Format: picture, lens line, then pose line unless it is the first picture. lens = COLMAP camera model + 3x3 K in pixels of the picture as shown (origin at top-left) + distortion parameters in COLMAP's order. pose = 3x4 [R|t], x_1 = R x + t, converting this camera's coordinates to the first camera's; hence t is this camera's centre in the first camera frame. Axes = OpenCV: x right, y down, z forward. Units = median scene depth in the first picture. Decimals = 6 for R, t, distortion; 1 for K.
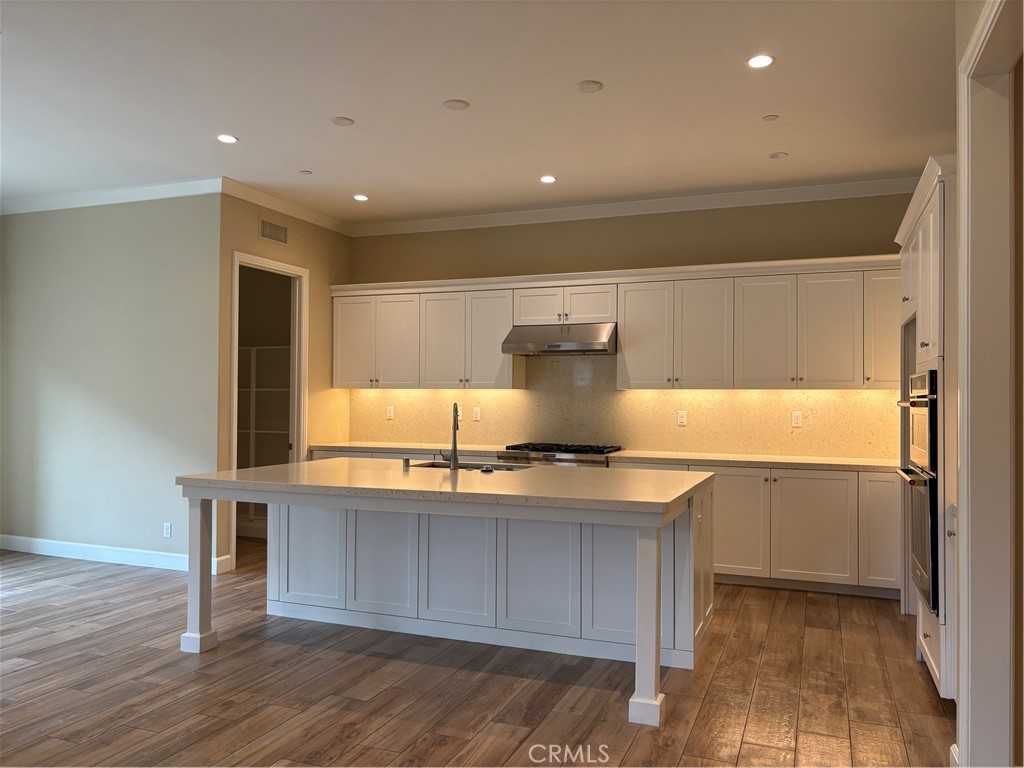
lens RADIAL K [[778.9, 0, 516.3], [0, 778.9, 386.1], [0, 0, 1]] dist [0.012912, -0.002148]
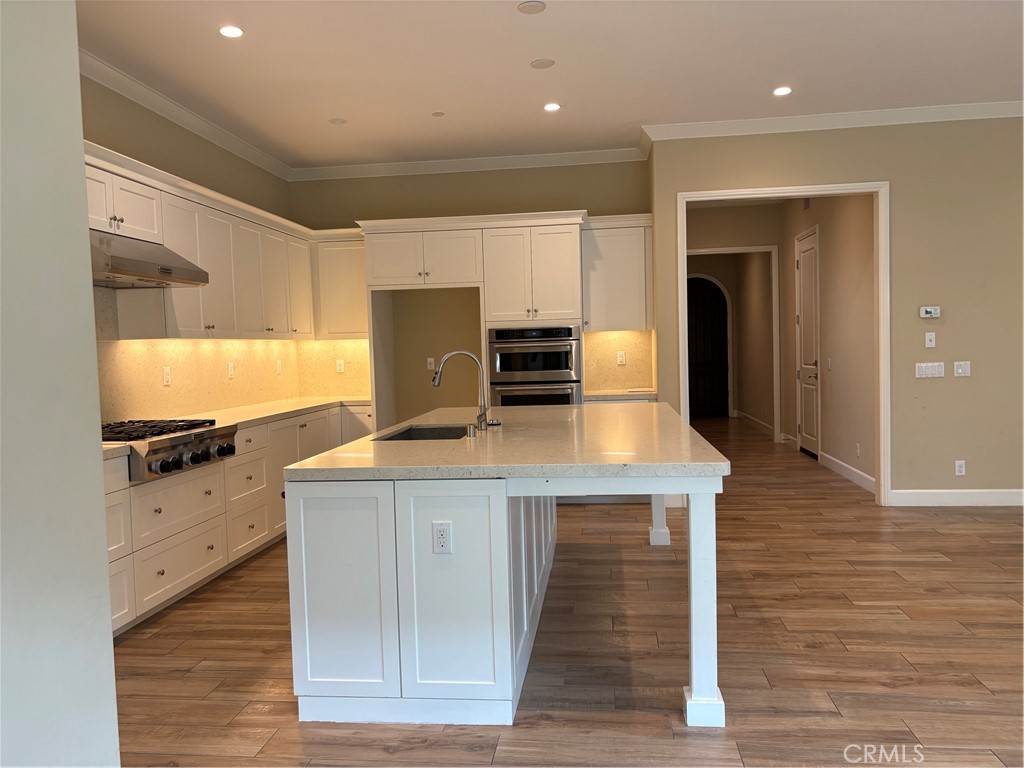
lens RADIAL K [[774.9, 0, 507.2], [0, 774.9, 383.9], [0, 0, 1]] dist [0.009895, 0.005381]
pose [[-0.244376, -0.047228, 0.968530, -0.779762], [0.009716, 0.998644, 0.051148, 0.014506], [-0.969632, 0.021910, -0.243586, 1.036464]]
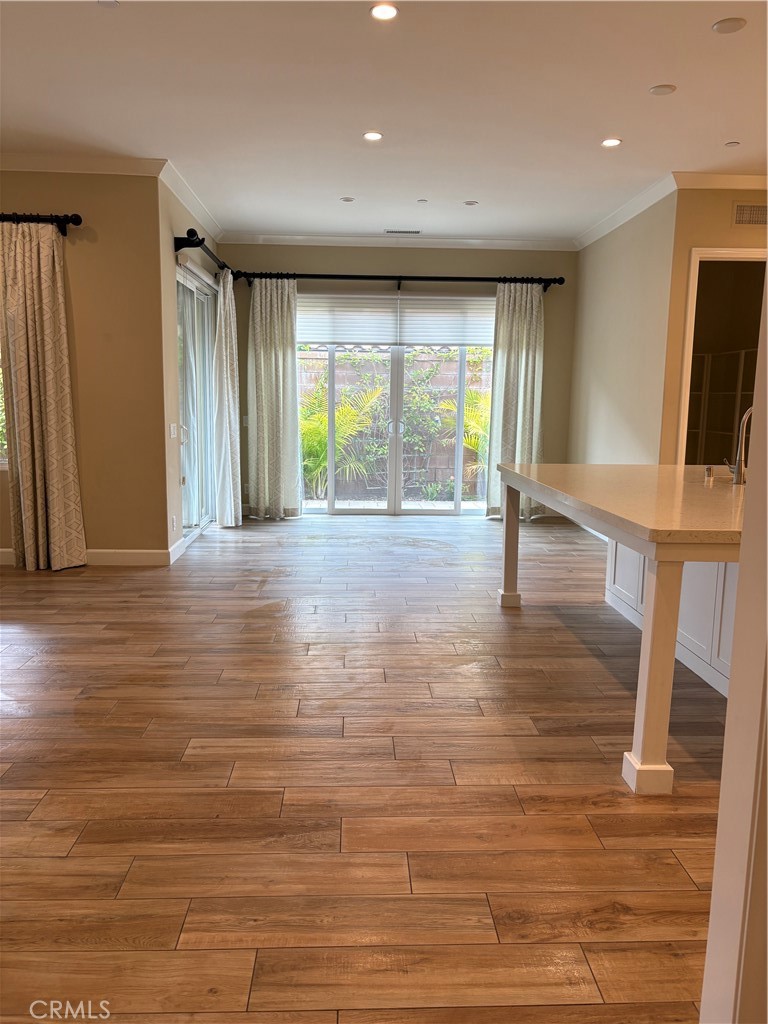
lens RADIAL K [[778.9, 0, 380.7], [0, 778.9, 517.3], [0, 0, 1]] dist [0.012912, -0.002148]
pose [[0.401082, 0.134468, -0.906119, 0.474137], [0.007920, 0.988621, 0.150217, 0.011767], [0.916008, -0.067426, 0.395453, 0.268608]]
